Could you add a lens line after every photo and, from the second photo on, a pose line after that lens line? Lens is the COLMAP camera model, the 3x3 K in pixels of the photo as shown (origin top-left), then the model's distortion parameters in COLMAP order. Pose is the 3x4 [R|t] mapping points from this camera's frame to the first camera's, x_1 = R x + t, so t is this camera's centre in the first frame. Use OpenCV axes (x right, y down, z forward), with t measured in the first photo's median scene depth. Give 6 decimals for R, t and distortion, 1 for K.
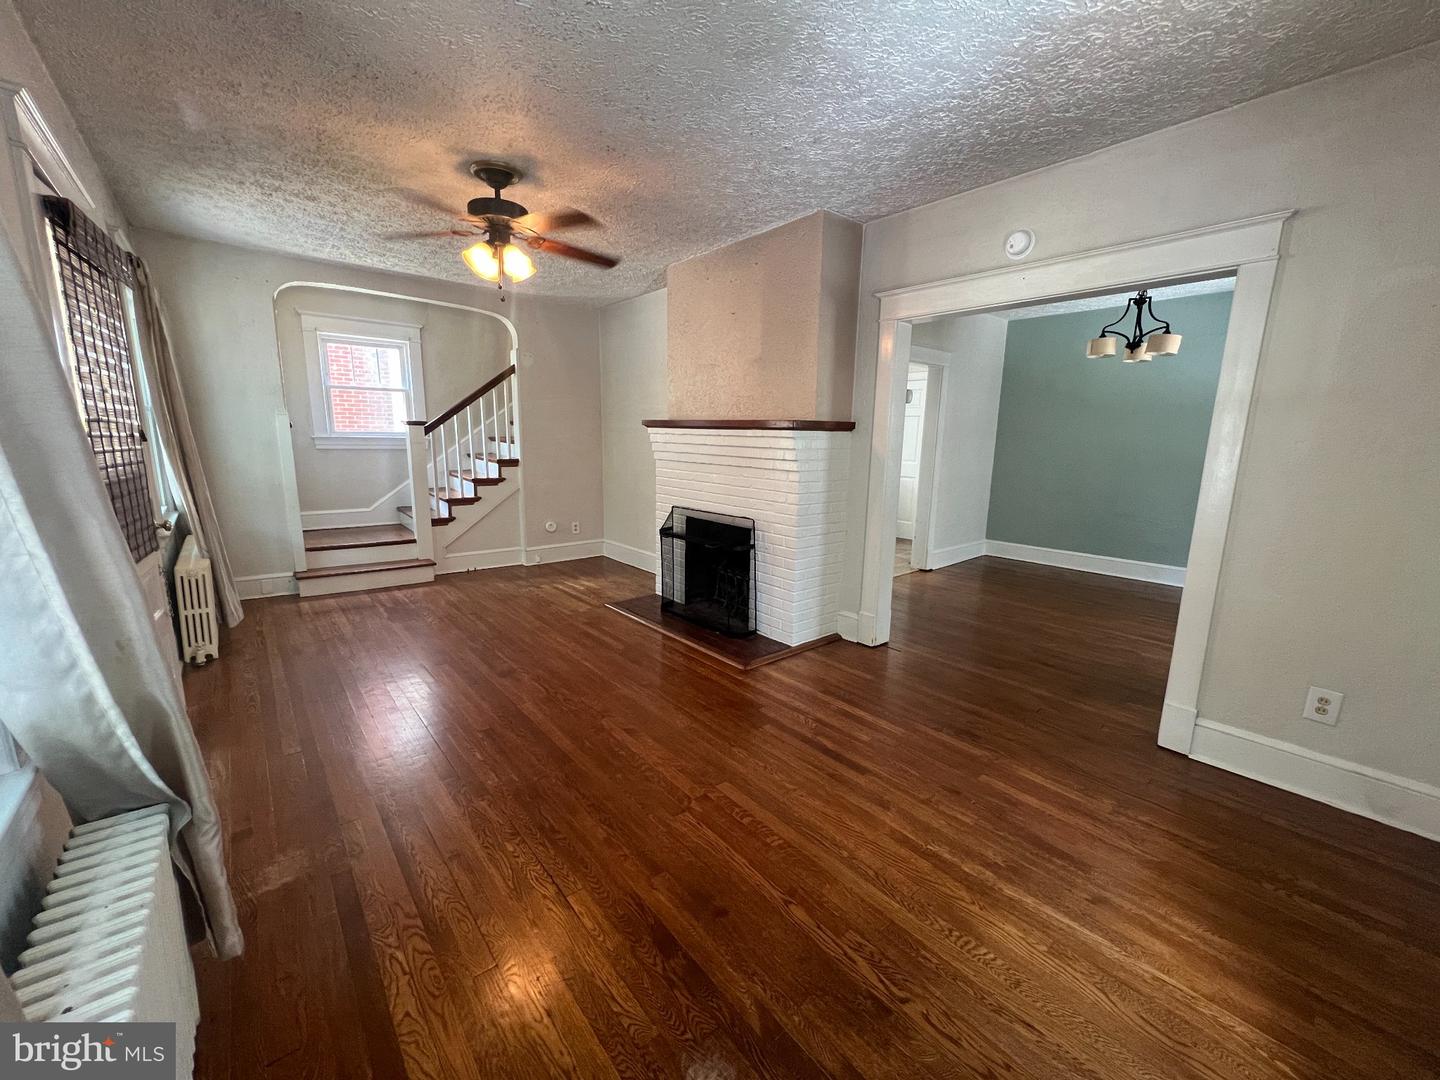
lens RADIAL K [[580.3, 0, 725.3], [0, 580.3, 543.2], [0, 0, 1]] dist [0.000283, 0.000042]
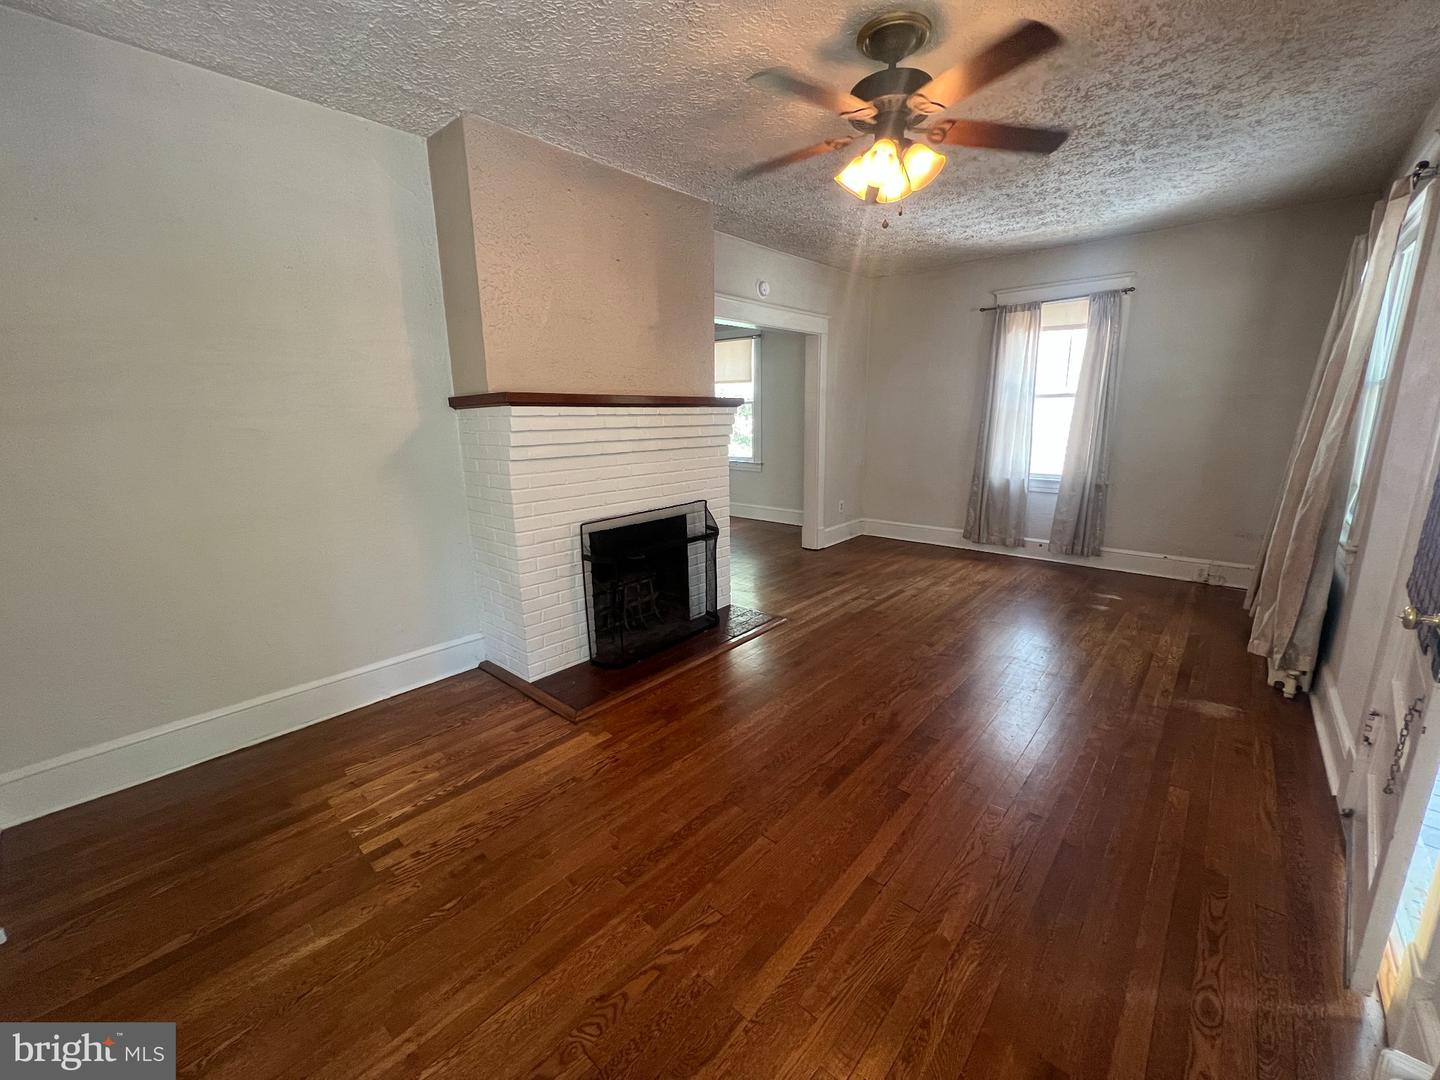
lens RADIAL K [[580.3, 0, 725.5], [0, 580.3, 540.6], [0, 0, 1]] dist [0.000283, 0.000042]
pose [[-0.150938, -0.233378, 0.960600, -0.837522], [0.190886, 0.946564, 0.259962, -0.206408], [-0.969938, 0.222603, -0.098323, 0.996962]]
